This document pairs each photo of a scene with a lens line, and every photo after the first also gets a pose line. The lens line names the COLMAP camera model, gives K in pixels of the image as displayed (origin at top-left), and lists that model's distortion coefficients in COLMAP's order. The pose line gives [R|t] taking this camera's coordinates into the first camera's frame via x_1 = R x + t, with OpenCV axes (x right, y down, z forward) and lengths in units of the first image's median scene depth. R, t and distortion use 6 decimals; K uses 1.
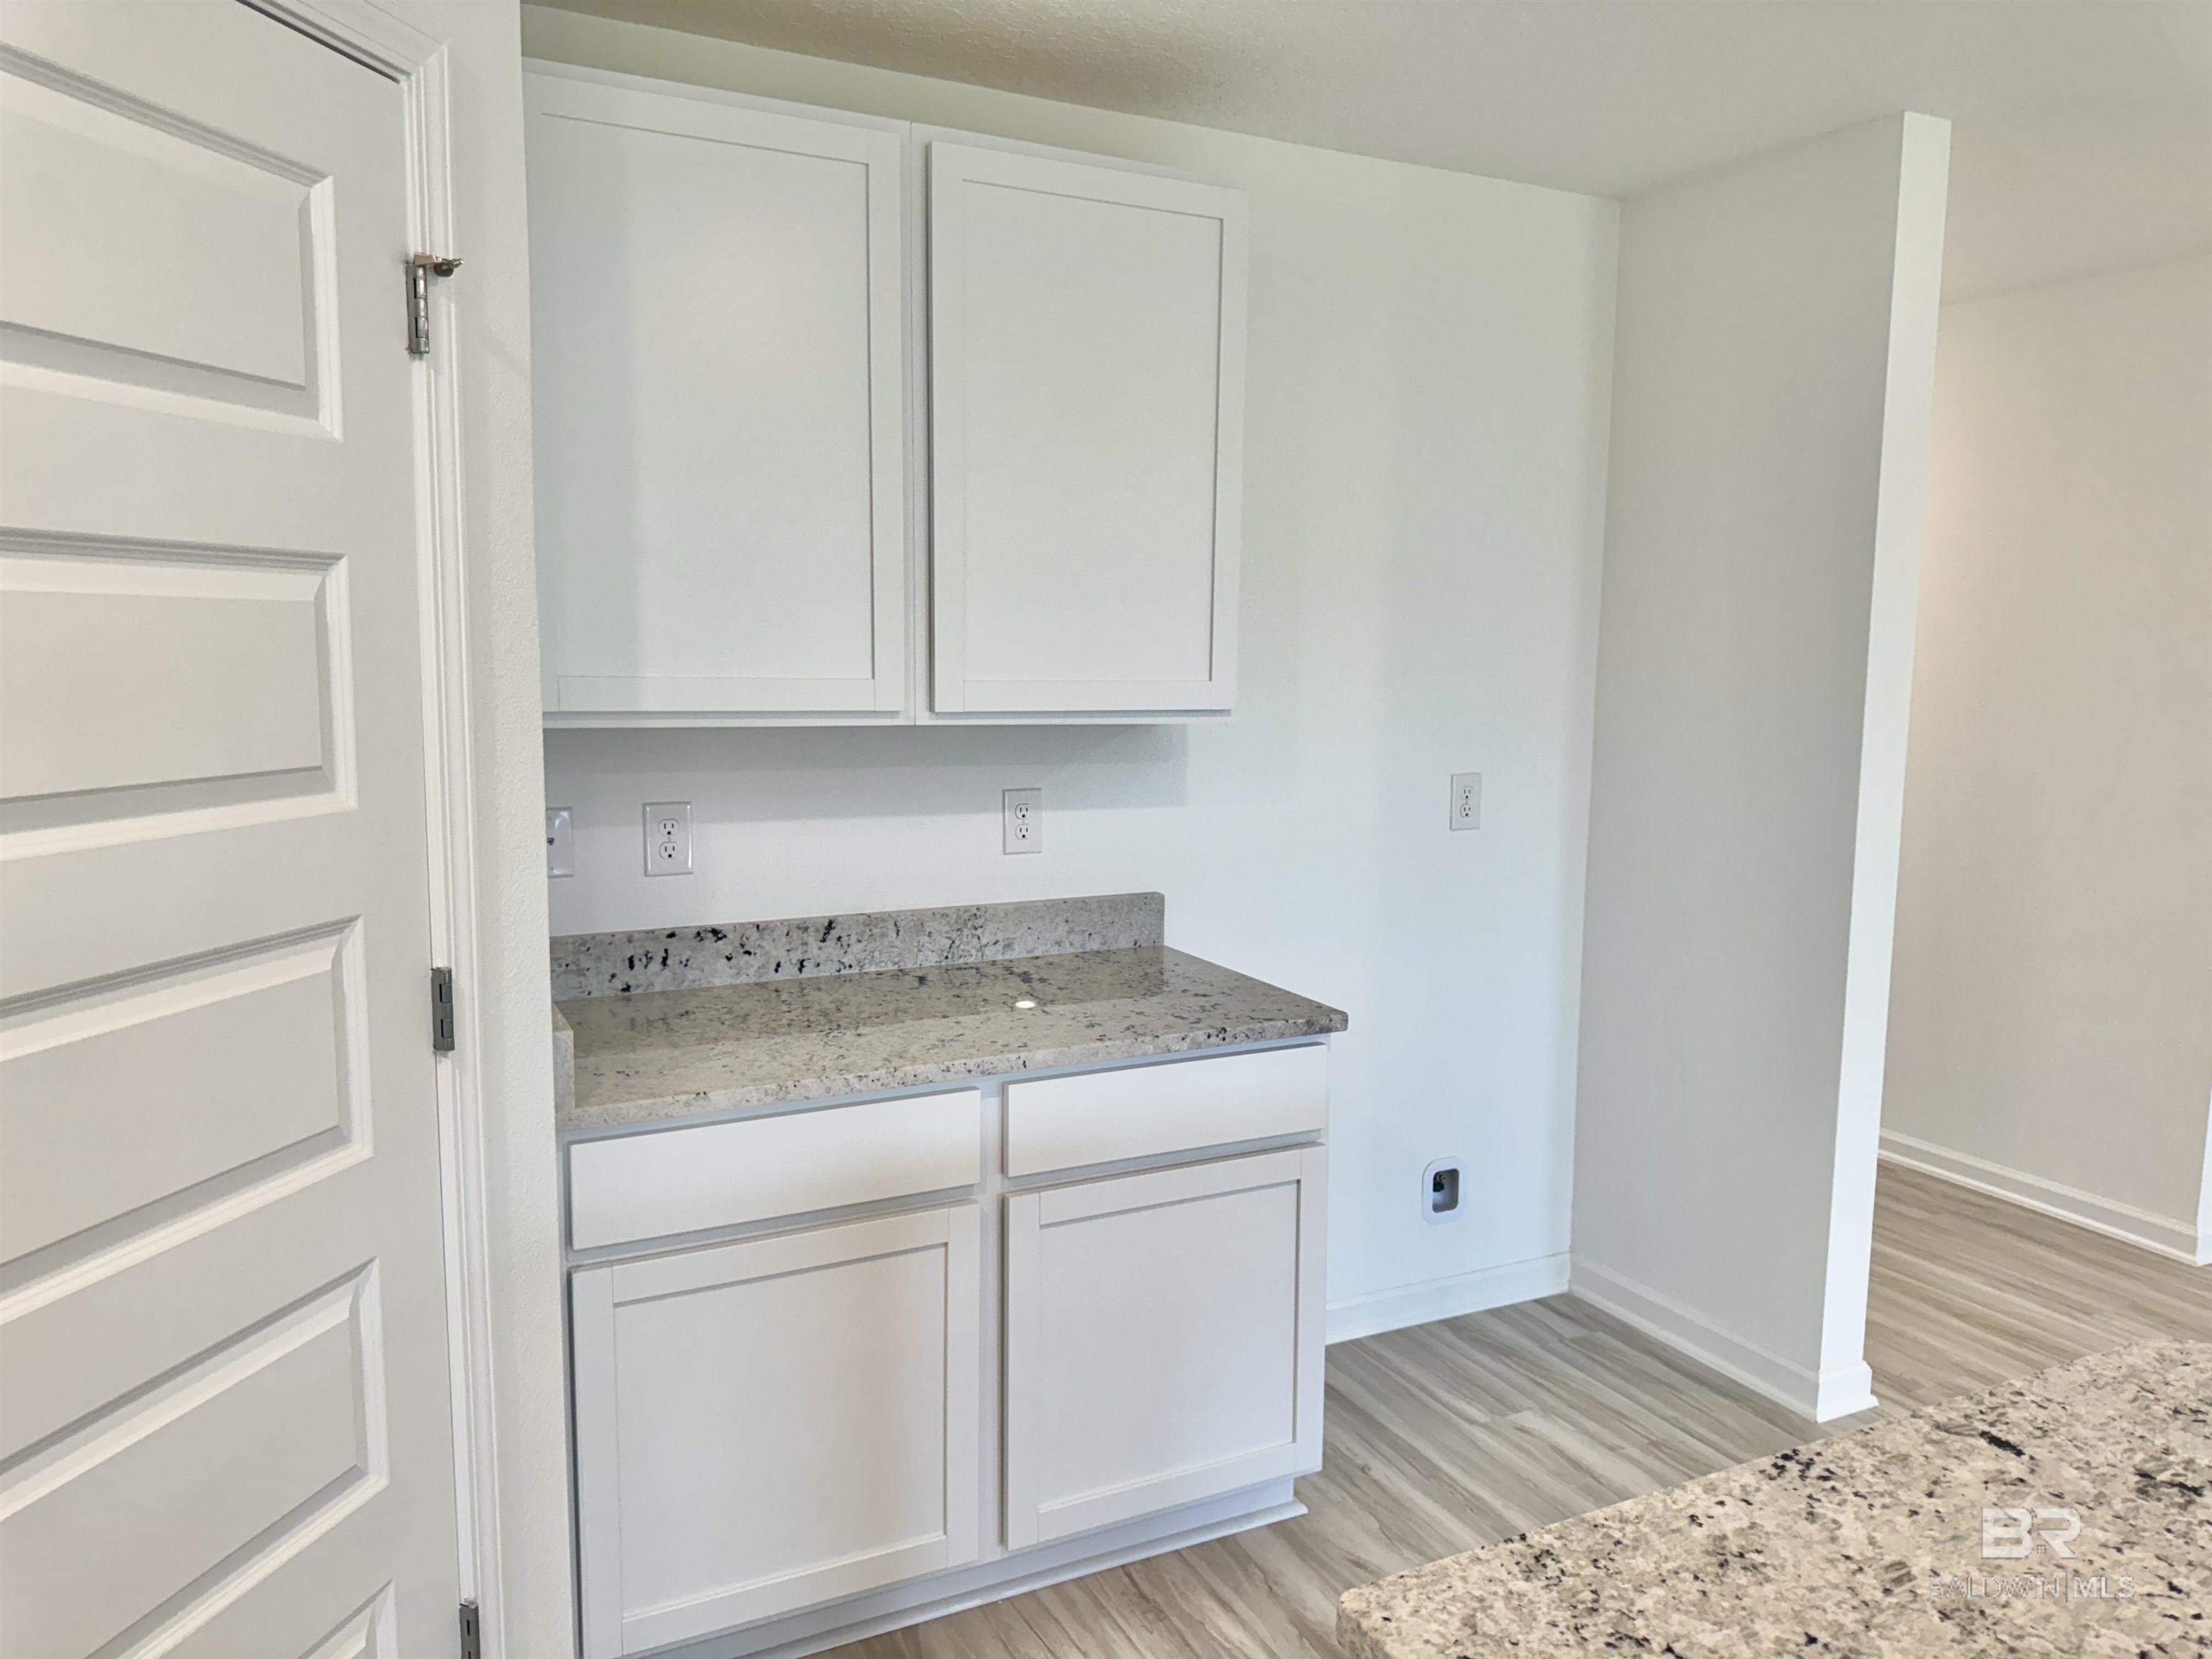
lens RADIAL K [[1564.1, 0, 1071.0], [0, 1564.1, 839.2], [0, 0, 1]] dist [0.058863, -0.070139]
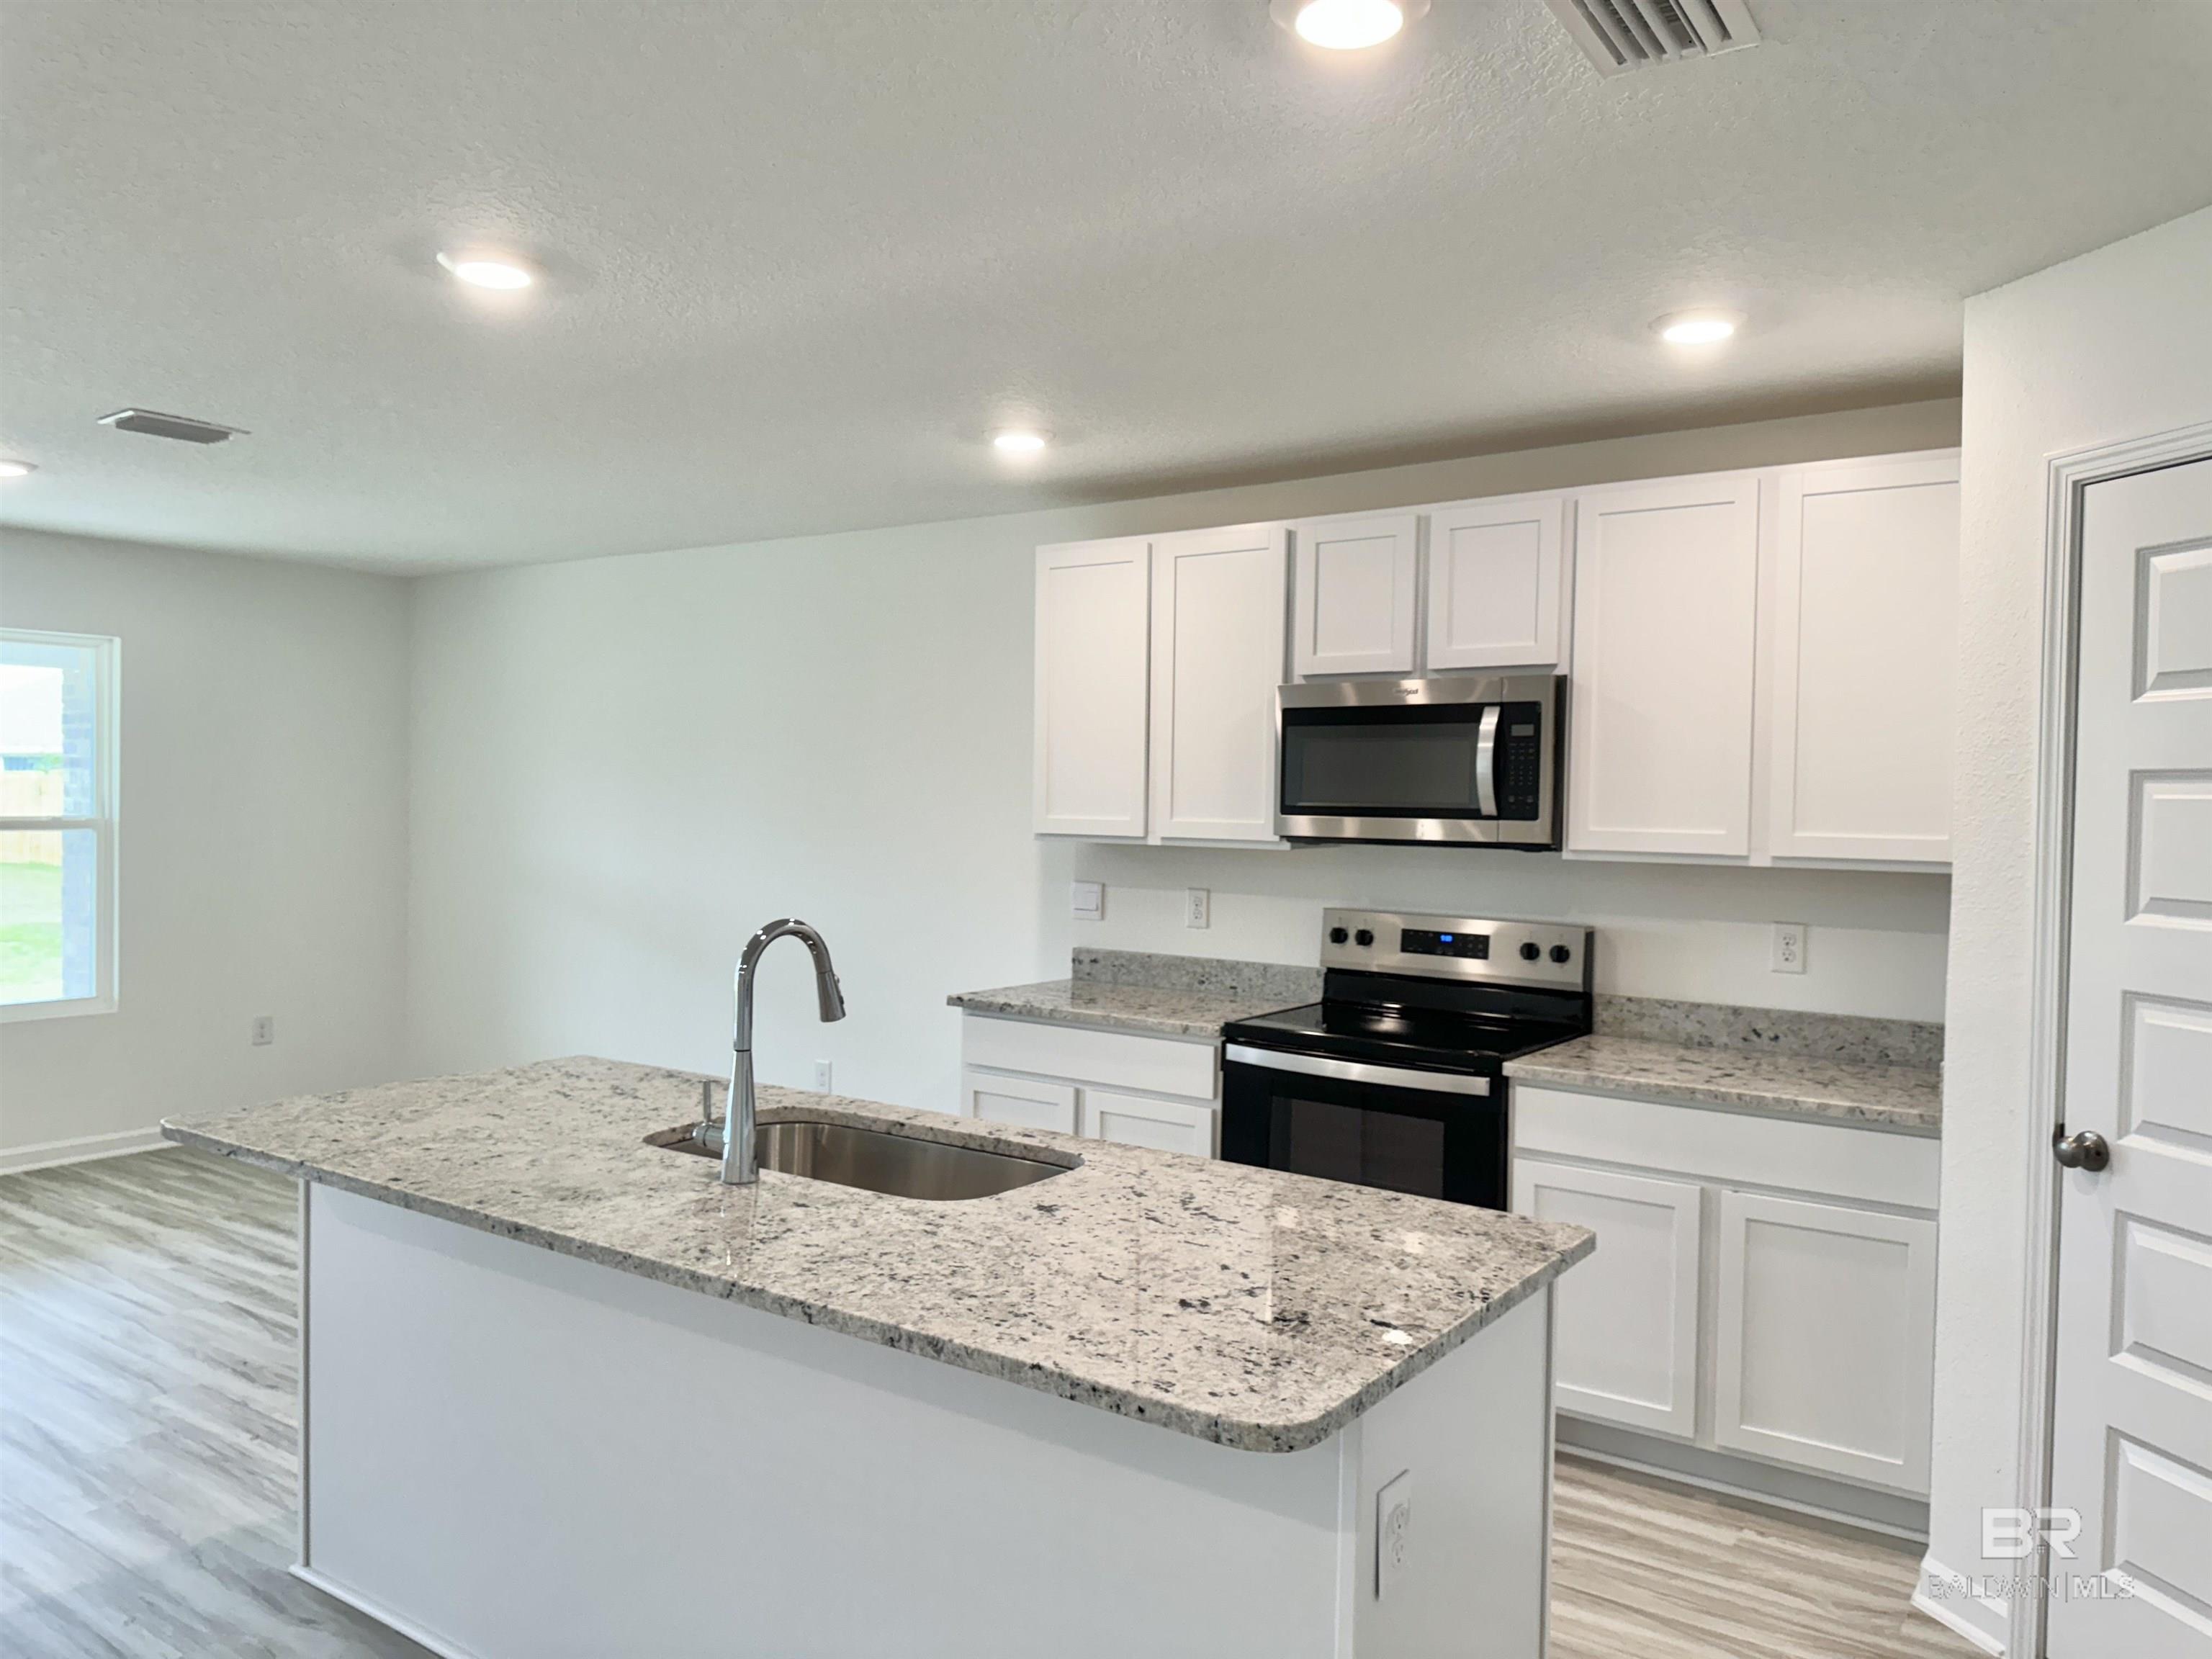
lens RADIAL K [[1564.1, 0, 1112.0], [0, 1564.1, 827.0], [0, 0, 1]] dist [0.058863, -0.070139]
pose [[-0.875704, -0.009203, -0.482761, 0.703171], [-0.080757, 0.988527, 0.127643, -0.121531], [0.476048, 0.150764, -0.866400, 0.957255]]
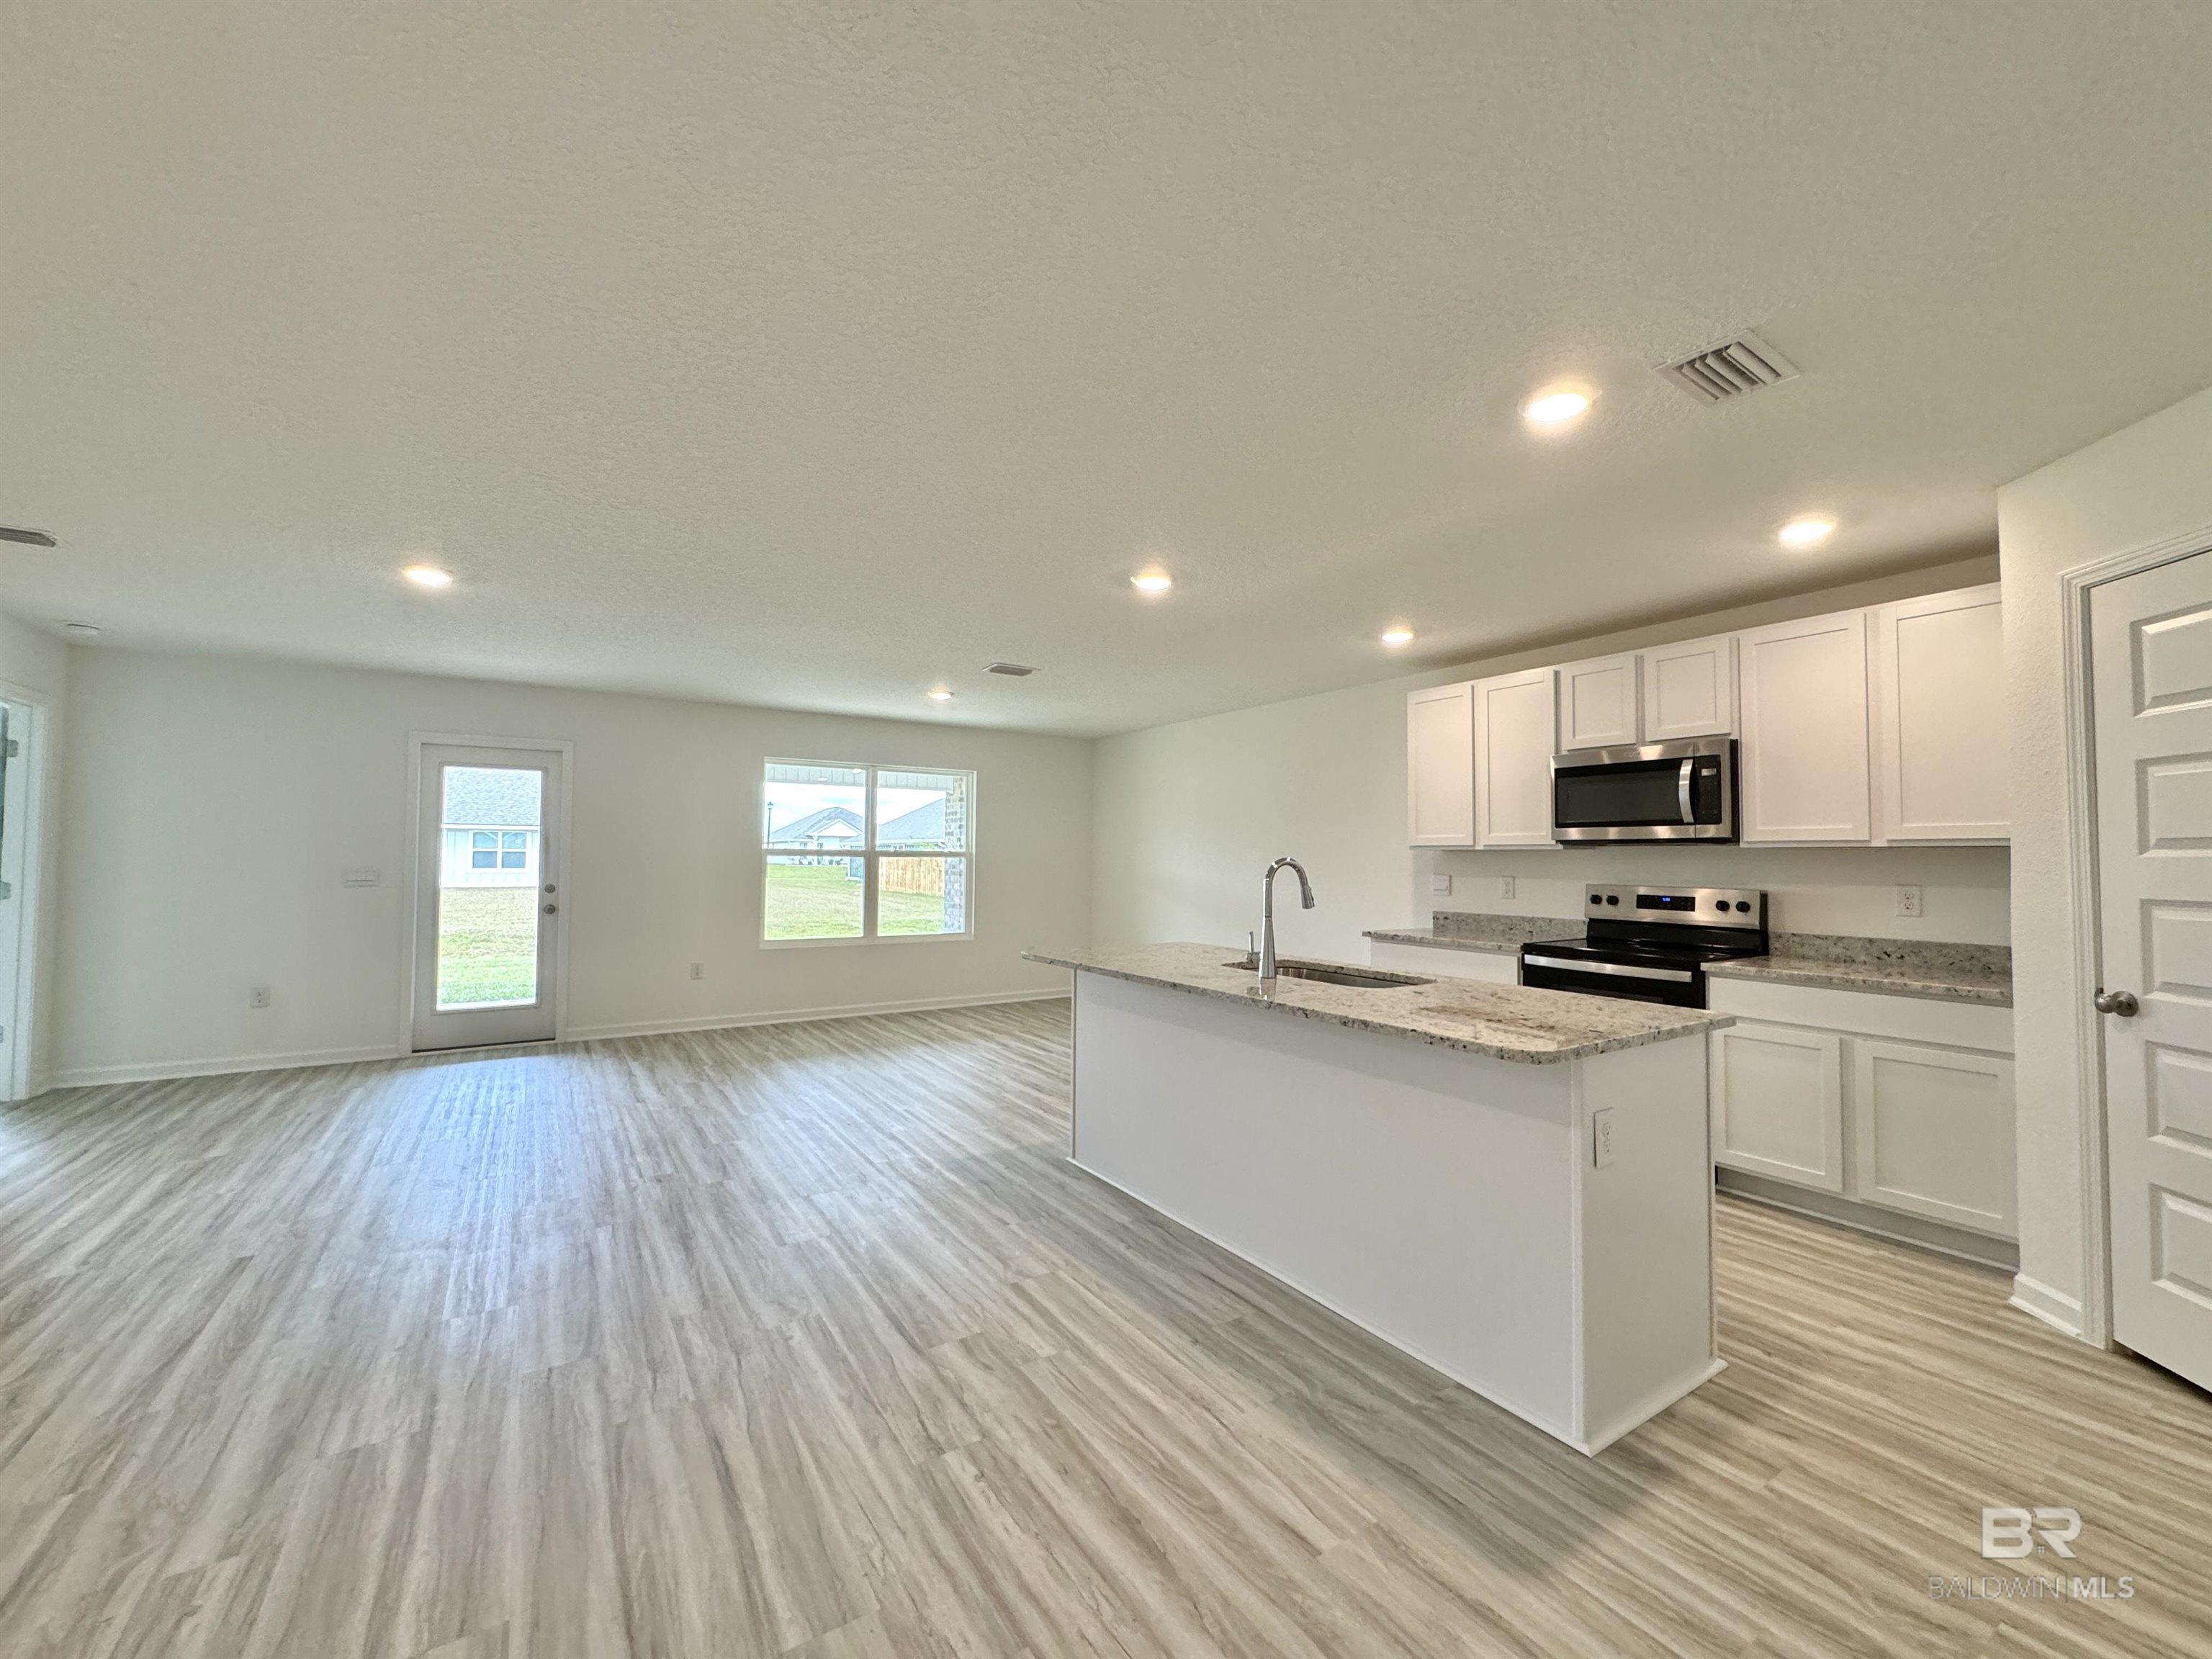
lens RADIAL K [[886.1, 0, 1101.9], [0, 886.1, 826.6], [0, 0, 1]] dist [-0.002643, 0.000675]
pose [[-0.992837, -0.018999, -0.117960, 0.790903], [-0.029240, 0.995892, 0.085700, -0.061223], [0.115848, 0.088536, -0.989313, 1.152840]]
